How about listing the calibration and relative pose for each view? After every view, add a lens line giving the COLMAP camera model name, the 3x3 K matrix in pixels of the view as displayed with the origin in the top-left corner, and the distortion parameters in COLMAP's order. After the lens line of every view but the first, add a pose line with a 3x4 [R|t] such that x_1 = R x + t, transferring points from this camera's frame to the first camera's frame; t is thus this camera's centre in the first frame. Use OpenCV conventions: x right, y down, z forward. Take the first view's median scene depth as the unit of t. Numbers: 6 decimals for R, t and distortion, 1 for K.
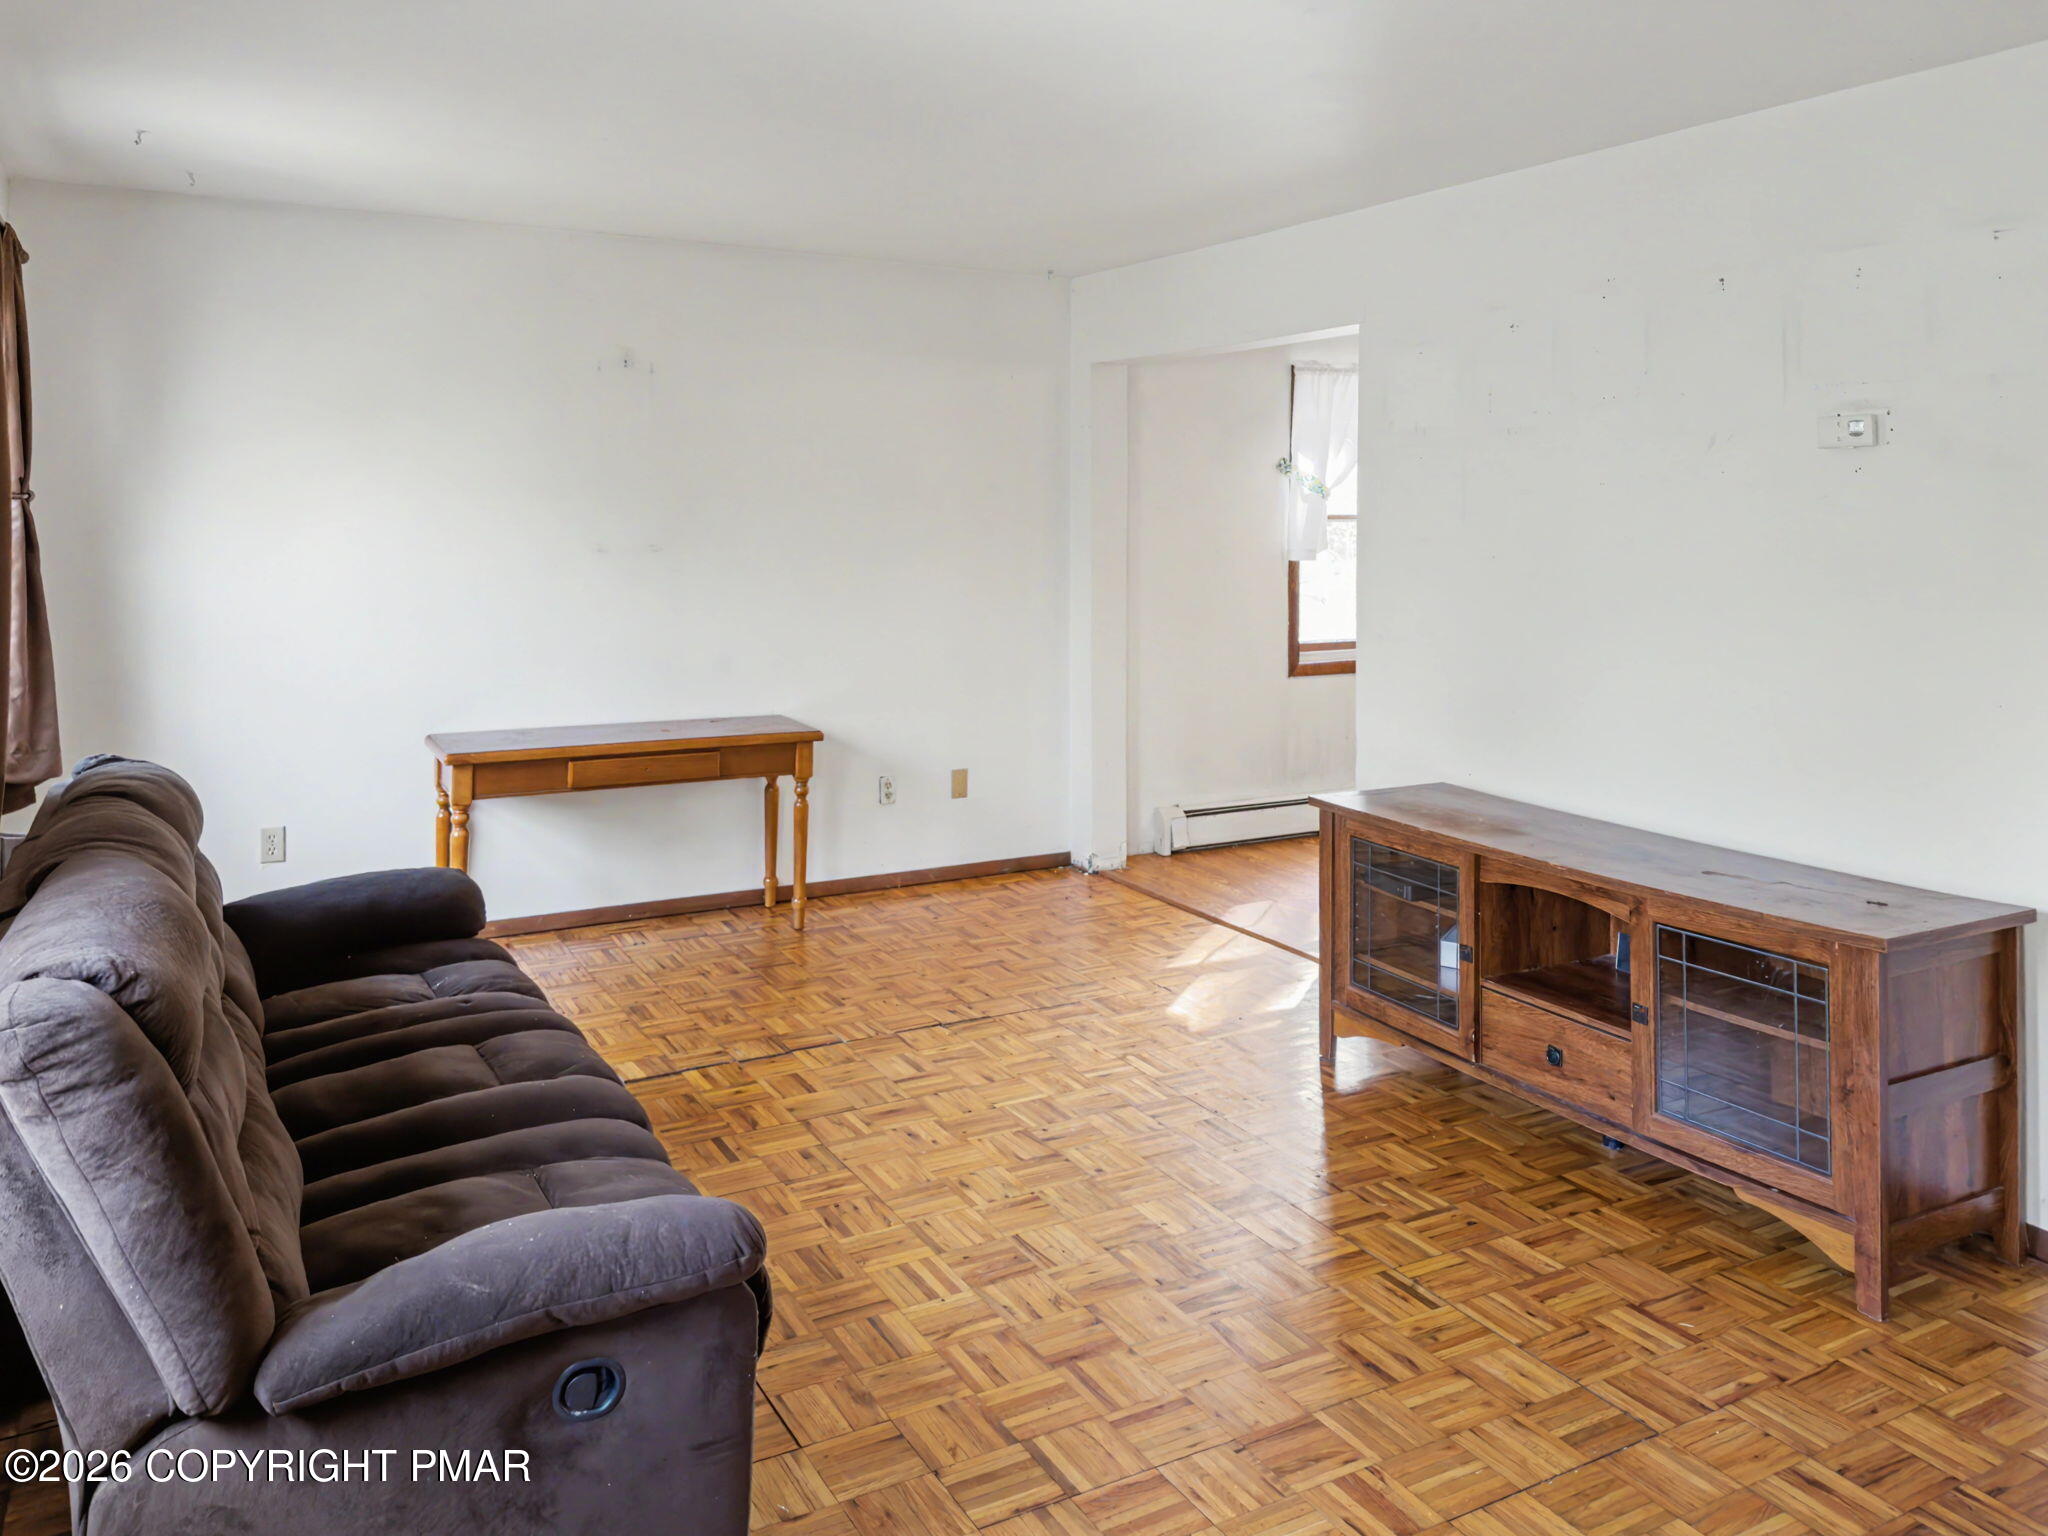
lens RADIAL K [[1493.9, 0, 1024.0], [0, 1493.9, 768.0], [0, 0, 1]] dist [0.124535, -0.211572]
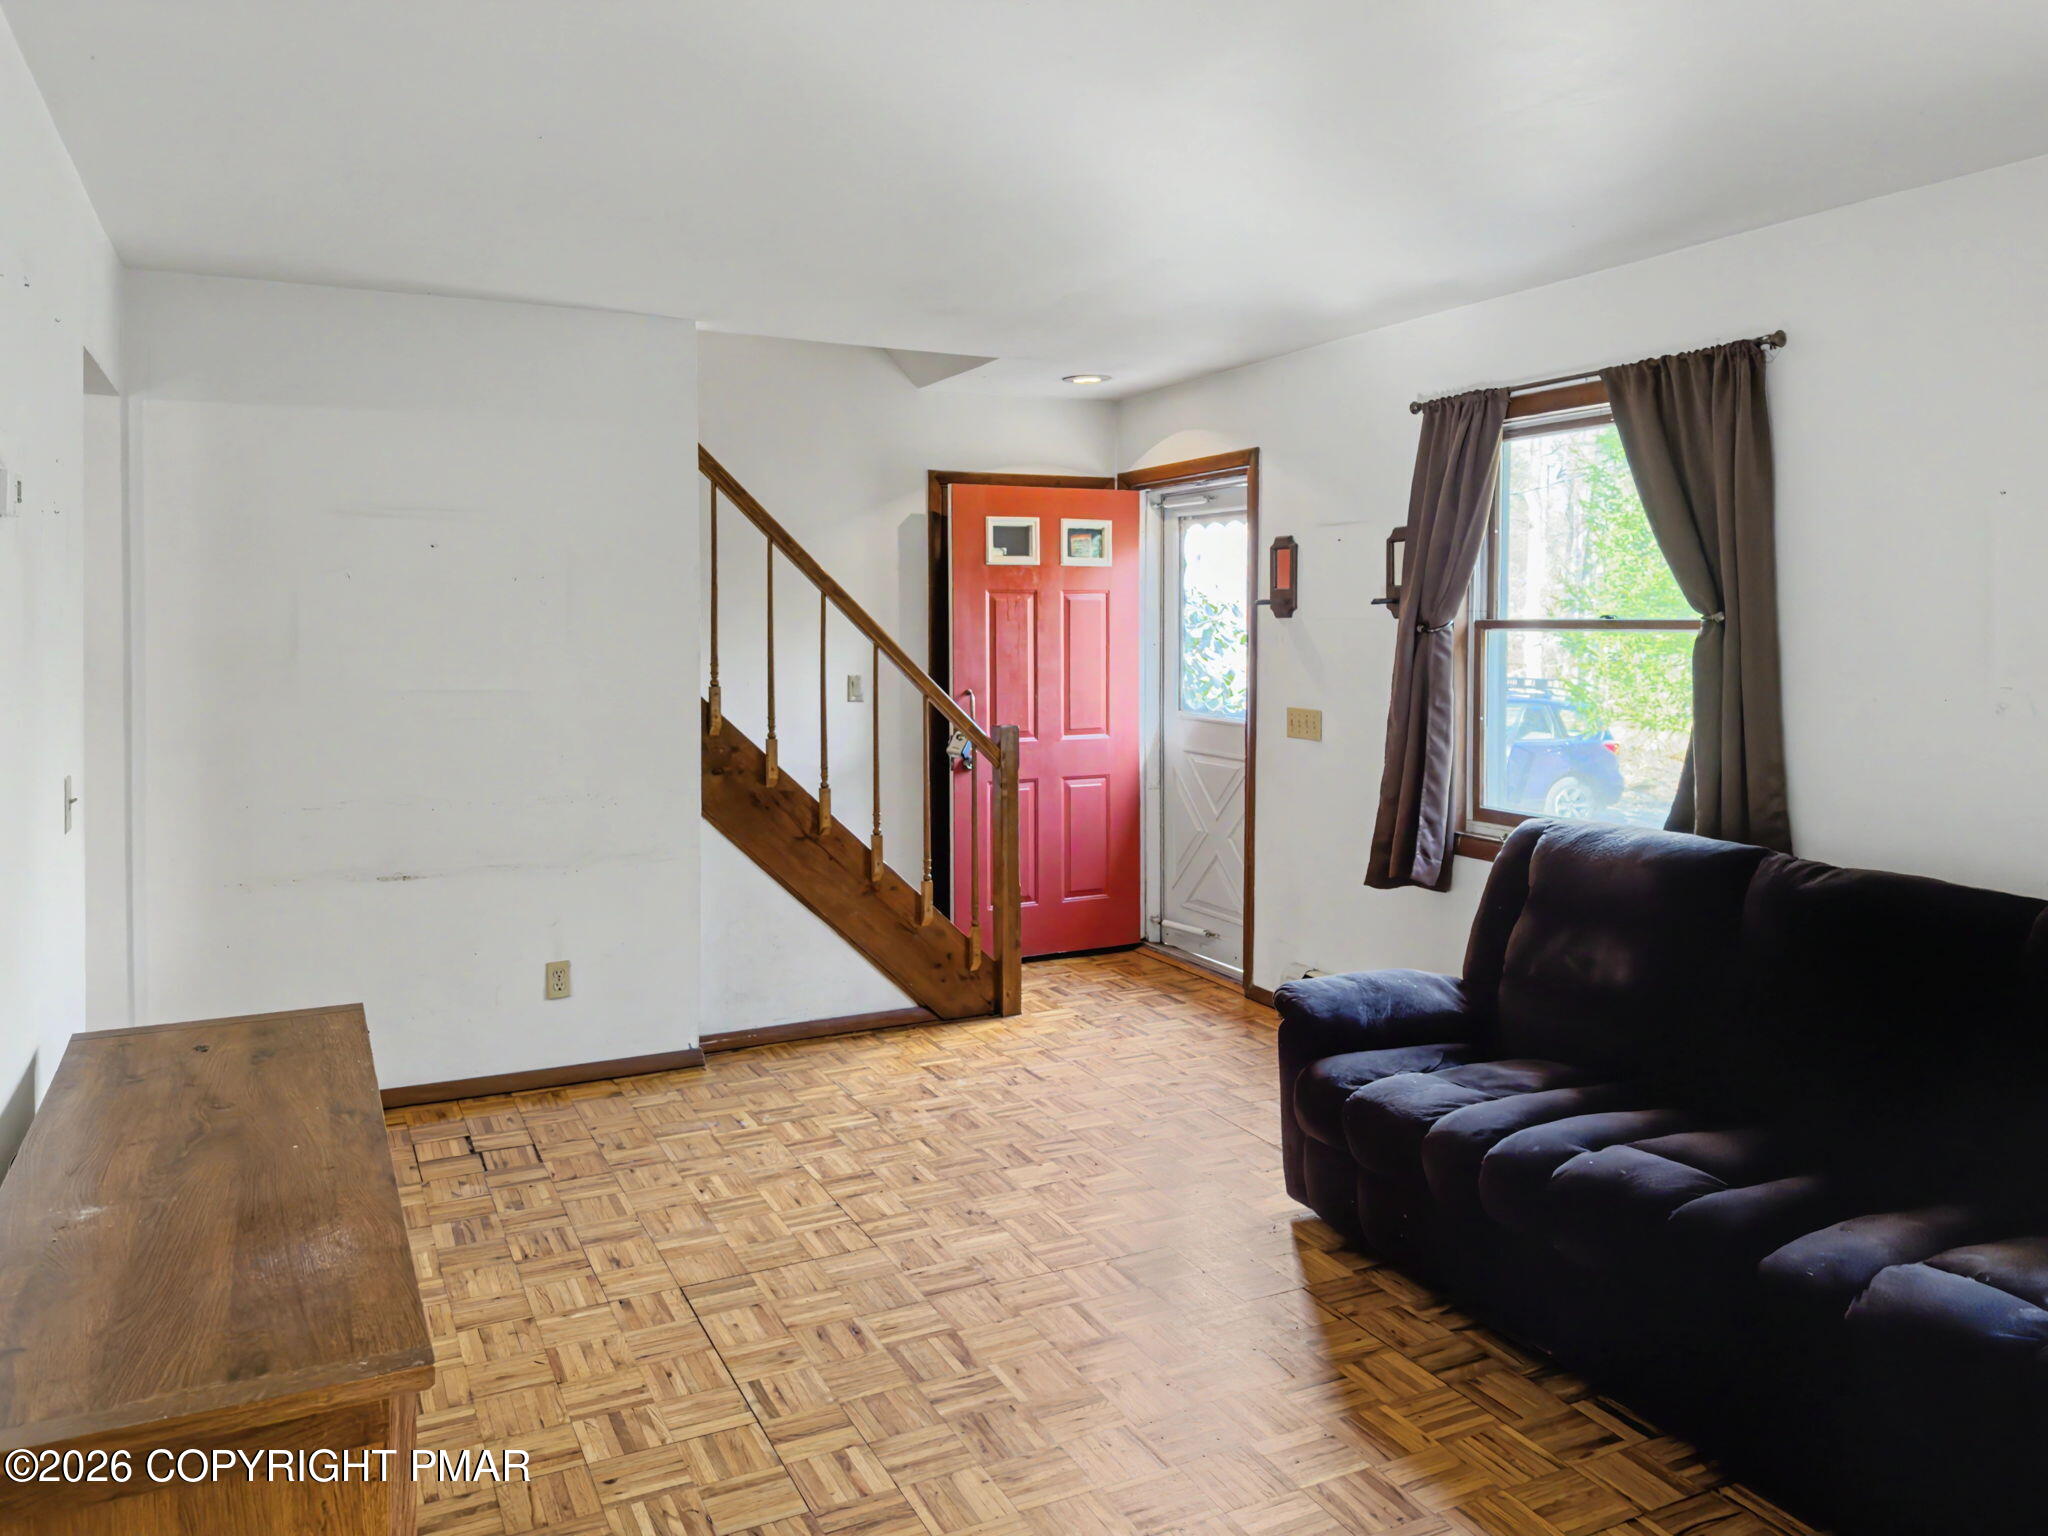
lens RADIAL K [[1493.9, 0, 1024.0], [0, 1493.9, 768.0], [0, 0, 1]] dist [0.124535, -0.211572]
pose [[-0.998653, -0.011401, 0.050627, 0.041056], [0.002207, 0.965358, 0.260920, -0.355494], [-0.051847, 0.260681, -0.964032, 2.078283]]
